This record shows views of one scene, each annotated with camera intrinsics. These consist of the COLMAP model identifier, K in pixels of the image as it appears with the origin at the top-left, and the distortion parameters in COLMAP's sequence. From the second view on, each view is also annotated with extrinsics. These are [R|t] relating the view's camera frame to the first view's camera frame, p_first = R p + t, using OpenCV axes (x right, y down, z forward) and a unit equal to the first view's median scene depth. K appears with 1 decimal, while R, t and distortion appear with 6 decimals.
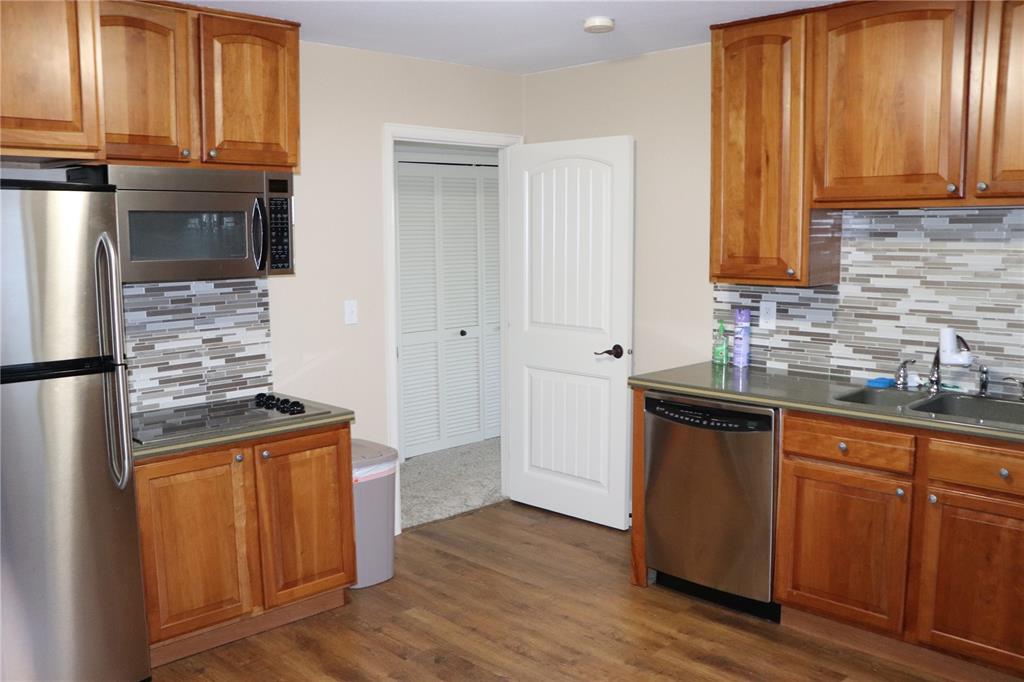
lens RADIAL K [[909.4, 0, 513.2], [0, 909.4, 344.1], [0, 0, 1]] dist [-0.156670, 0.170710]
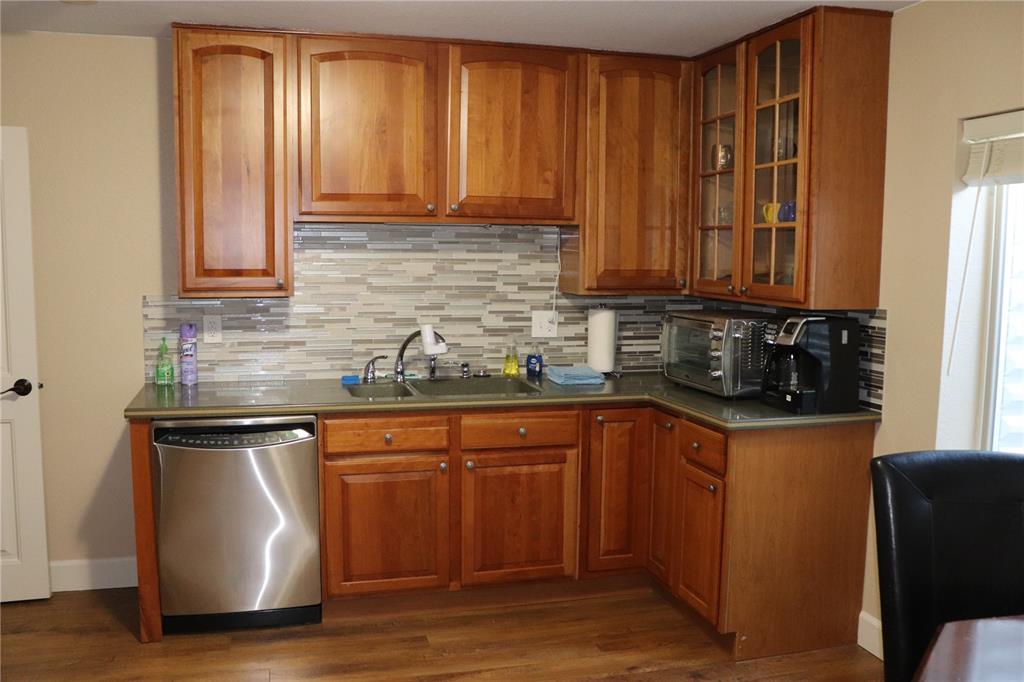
lens RADIAL K [[909.4, 0, 513.0], [0, 909.4, 341.3], [0, 0, 1]] dist [-0.156670, 0.170710]
pose [[0.493513, -0.079604, 0.866088, -0.486266], [0.093972, 0.994853, 0.037892, -0.029977], [-0.864647, 0.062688, 0.498454, 0.280561]]
